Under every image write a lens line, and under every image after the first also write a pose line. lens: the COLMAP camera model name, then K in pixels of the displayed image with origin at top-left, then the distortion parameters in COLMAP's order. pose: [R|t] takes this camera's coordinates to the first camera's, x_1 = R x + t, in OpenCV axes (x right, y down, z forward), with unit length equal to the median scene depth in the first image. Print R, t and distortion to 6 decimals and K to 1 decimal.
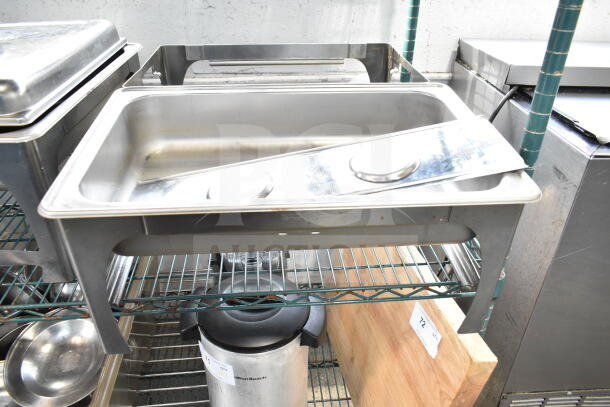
lens RADIAL K [[479.8, 0, 305.4], [0, 479.8, 179.9], [0, 0, 1]] dist [-0.001704, 0.000047]
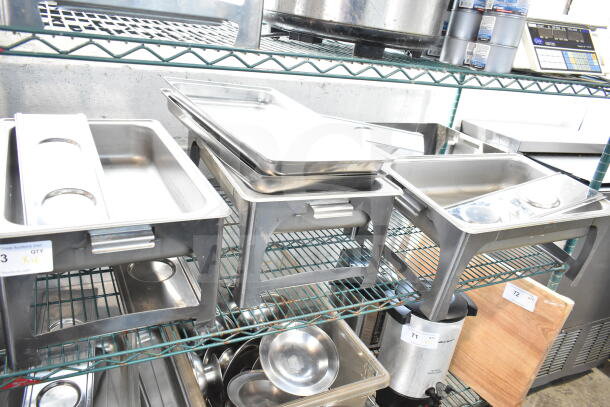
lens RADIAL K [[474.0, 0, 305.0], [0, 474.0, 203.5], [0, 0, 1]] dist [-0.012522, -0.000236]
pose [[0.915371, -0.042840, 0.400325, -0.947057], [0.063574, 0.997229, -0.038648, -0.001969], [-0.397560, 0.060827, 0.915558, -0.214688]]
